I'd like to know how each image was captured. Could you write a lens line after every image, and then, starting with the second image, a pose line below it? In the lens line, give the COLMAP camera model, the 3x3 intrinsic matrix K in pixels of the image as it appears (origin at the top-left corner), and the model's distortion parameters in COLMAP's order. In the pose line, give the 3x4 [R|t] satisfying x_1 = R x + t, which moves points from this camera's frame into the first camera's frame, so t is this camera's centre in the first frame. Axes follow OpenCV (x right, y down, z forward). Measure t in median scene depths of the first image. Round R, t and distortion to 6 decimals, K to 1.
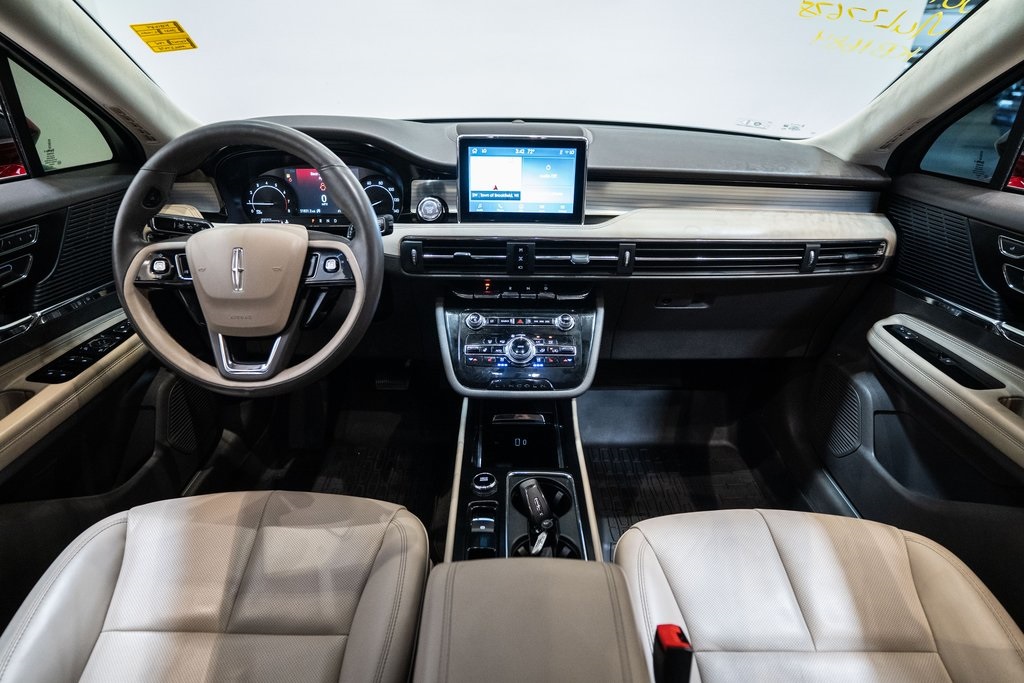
lens RADIAL K [[527.5, 0, 512.0], [0, 527.5, 341.5], [0, 0, 1]] dist [-0.064428, 0.037335]
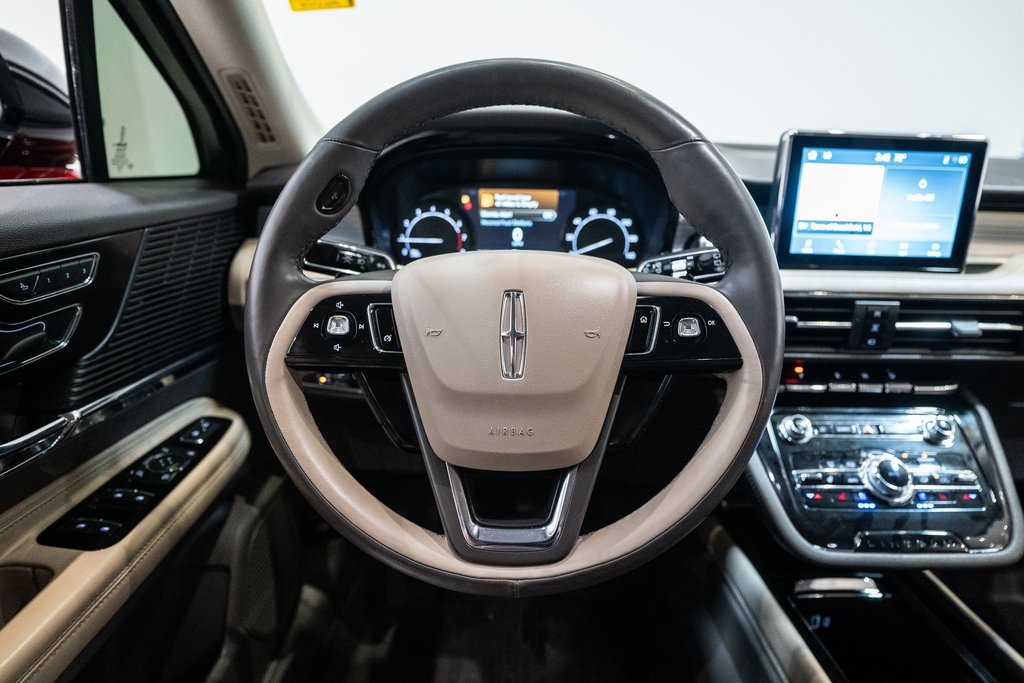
lens RADIAL K [[559.2, 0, 512.0], [0, 559.2, 341.5], [0, 0, 1]] dist [-0.083780, 0.052381]
pose [[0.999970, 0.007463, 0.002007, -0.418432], [-0.007061, 0.987834, -0.155349, -0.039709], [-0.003142, 0.155330, 0.987858, 0.381312]]
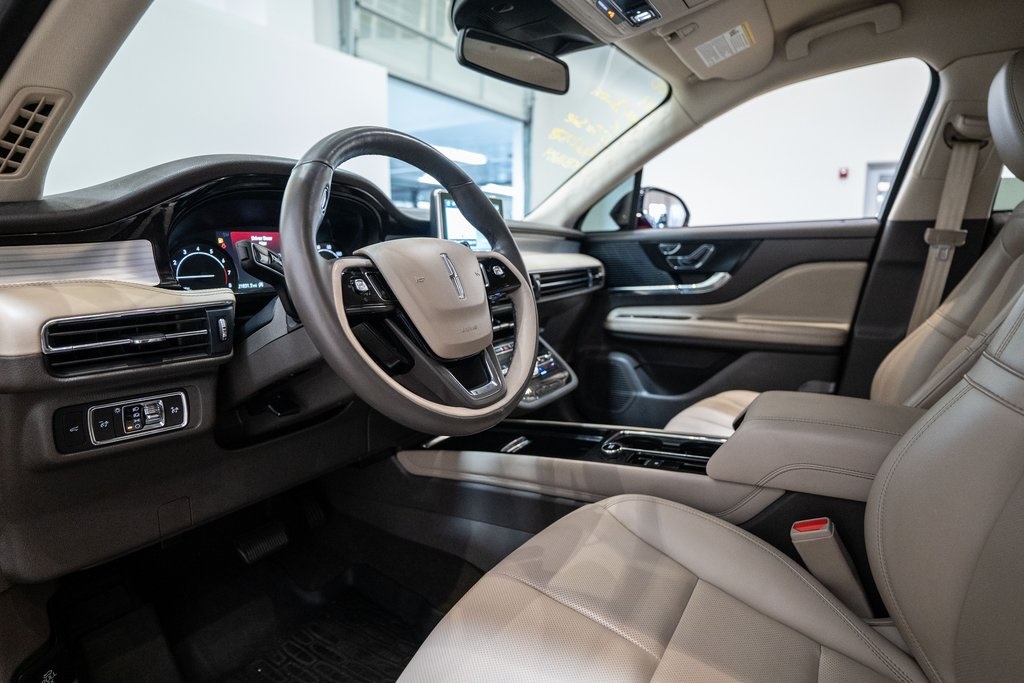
lens RADIAL K [[527.5, 0, 512.0], [0, 527.5, 341.5], [0, 0, 1]] dist [-0.064428, 0.037335]
pose [[0.539225, -0.165543, 0.825731, -0.945397], [0.419372, 0.903057, -0.092815, 0.062265], [-0.730318, 0.396337, 0.556375, 0.381041]]
